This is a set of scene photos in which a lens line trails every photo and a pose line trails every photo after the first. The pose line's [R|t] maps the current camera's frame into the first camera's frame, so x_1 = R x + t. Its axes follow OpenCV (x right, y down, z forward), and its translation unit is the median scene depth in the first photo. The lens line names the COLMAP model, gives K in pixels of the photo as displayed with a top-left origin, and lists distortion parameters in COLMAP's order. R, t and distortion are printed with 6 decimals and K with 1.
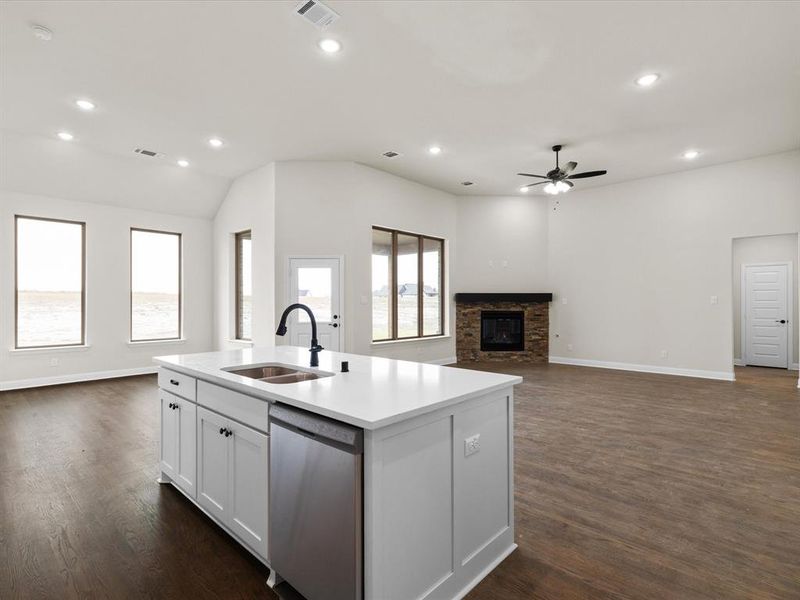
lens RADIAL K [[403.7, 0, 395.8], [0, 403.7, 300.5], [0, 0, 1]] dist [0.006491, -0.000461]
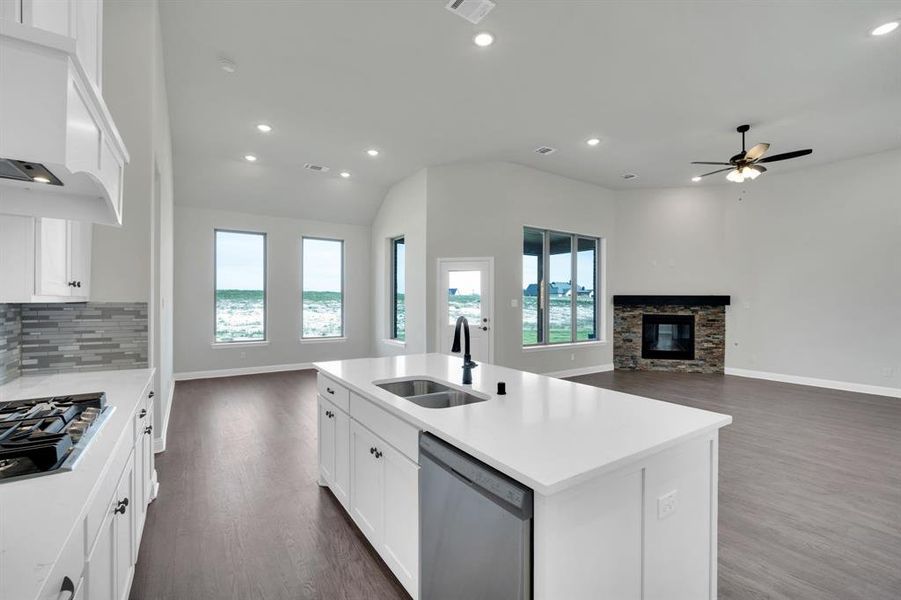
lens RADIAL K [[393.3, 0, 451.6], [0, 393.3, 301.3], [0, 0, 1]] dist [-0.010056, 0.000158]
pose [[0.974324, 0.005191, -0.225090, -0.010763], [-0.003865, 0.999973, 0.006328, -0.008734], [0.225117, -0.005295, 0.974317, 0.036294]]
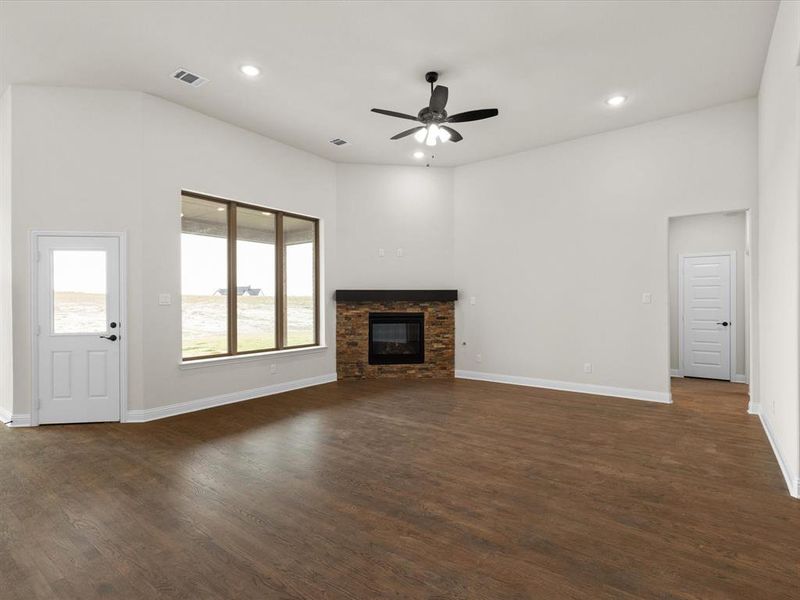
lens RADIAL K [[406.1, 0, 396.5], [0, 406.1, 302.0], [0, 0, 1]] dist [0.008112, -0.000672]
pose [[0.994704, -0.003955, 0.102708, 0.184272], [0.003349, 0.999976, 0.006069, 0.000162], [-0.102729, -0.005693, 0.994693, 0.220419]]
